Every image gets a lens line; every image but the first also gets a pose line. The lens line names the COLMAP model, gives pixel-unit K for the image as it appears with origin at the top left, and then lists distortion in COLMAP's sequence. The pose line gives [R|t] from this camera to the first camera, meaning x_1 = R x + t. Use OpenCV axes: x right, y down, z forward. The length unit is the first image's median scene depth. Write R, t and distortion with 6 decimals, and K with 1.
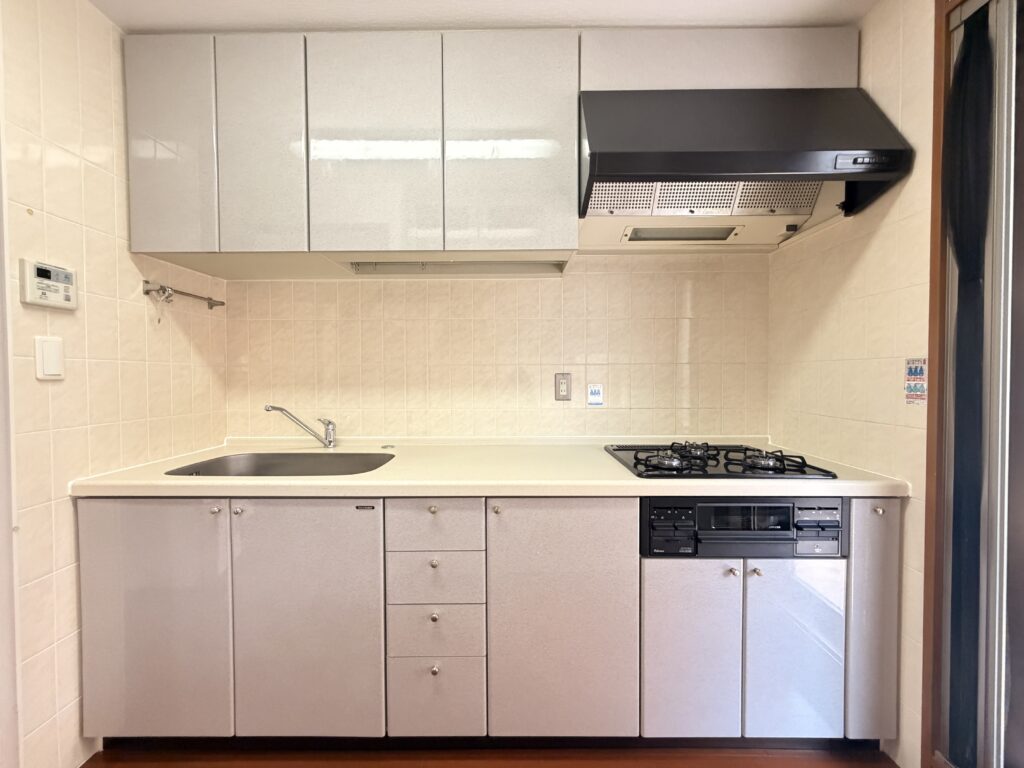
lens RADIAL K [[407.4, 0, 509.1], [0, 407.4, 383.0], [0, 0, 1]] dist [0.001911, -0.000557]
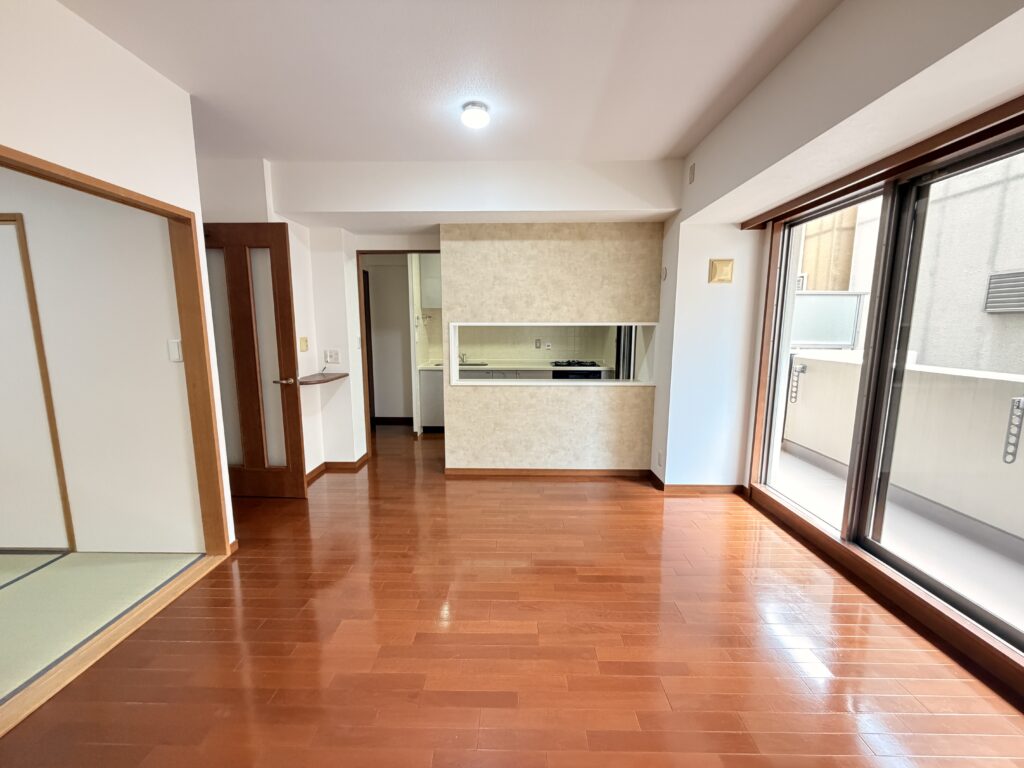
lens RADIAL K [[407.4, 0, 509.9], [0, 407.4, 386.4], [0, 0, 1]] dist [0.001911, -0.000557]
pose [[0.999915, 0.005665, -0.011748, -0.055170], [-0.004072, 0.991310, 0.131481, -0.093893], [0.012391, -0.131422, 0.991249, -2.608108]]
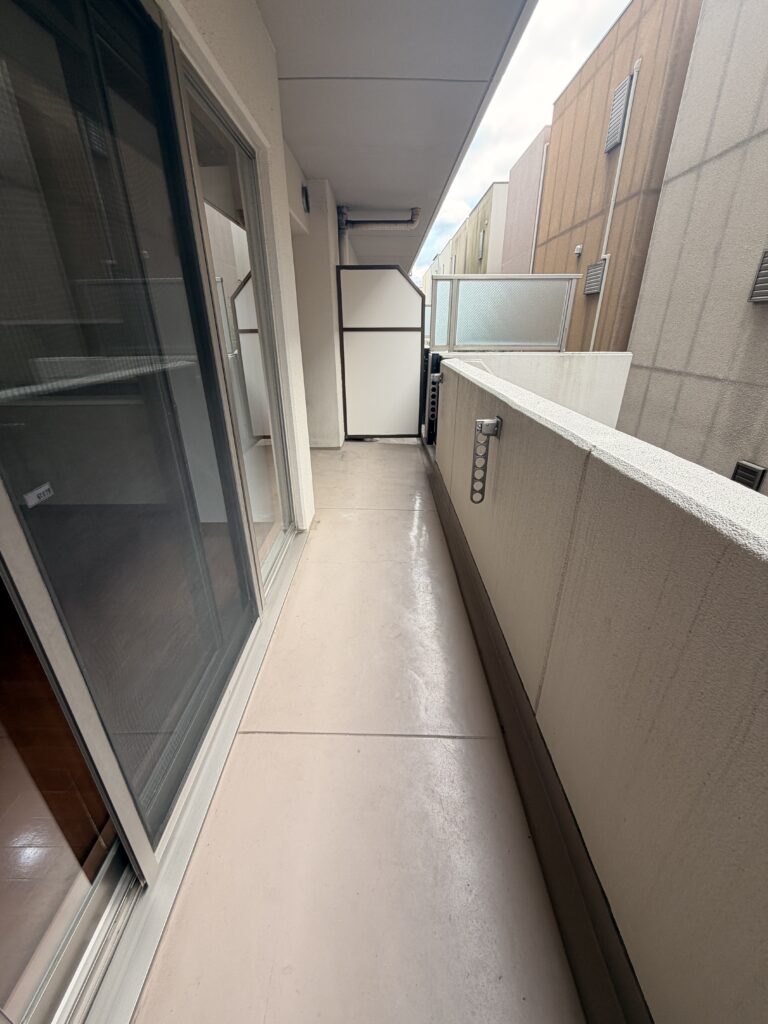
lens RADIAL K [[407.4, 0, 382.4], [0, 407.4, 510.7], [0, 0, 1]] dist [0.001911, -0.000557]
pose [[0.999941, -0.008184, -0.007132, 1.707319], [0.010329, 0.919454, 0.393062, -0.076921], [0.003341, -0.393112, 0.919484, -2.202411]]
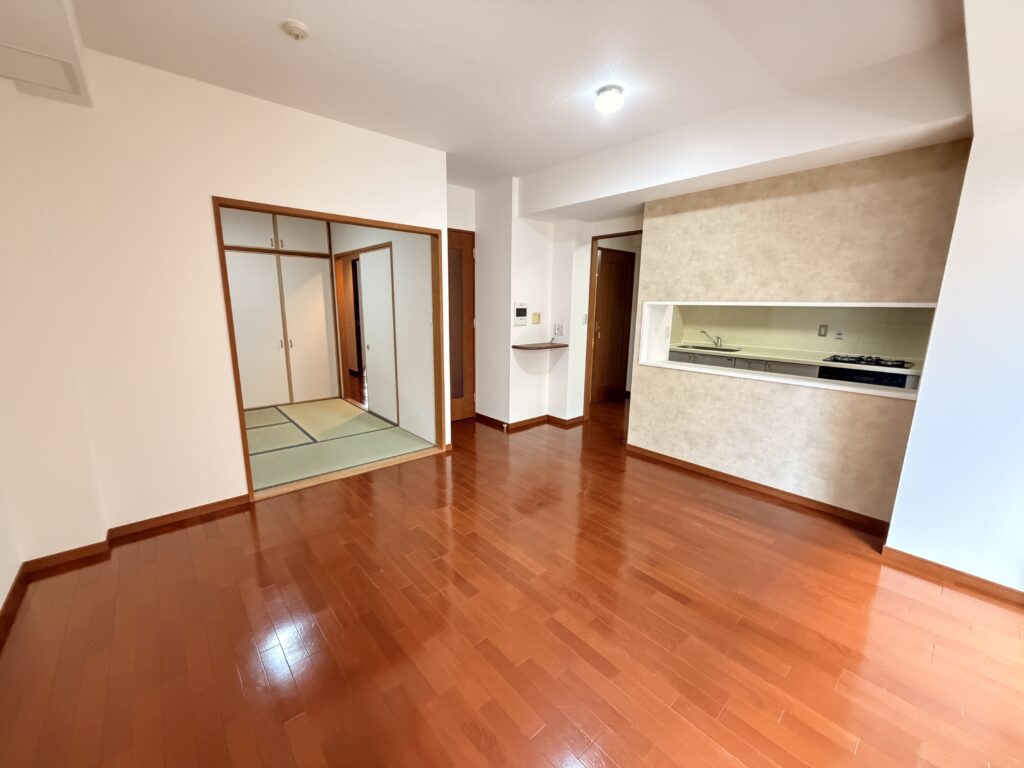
lens RADIAL K [[407.4, 0, 510.6], [0, 407.4, 386.3], [0, 0, 1]] dist [0.001911, -0.000557]
pose [[0.663781, 0.161281, -0.730331, 0.878556], [-0.026192, 0.980887, 0.192807, -0.101246], [0.747469, -0.108853, 0.655318, -2.404459]]
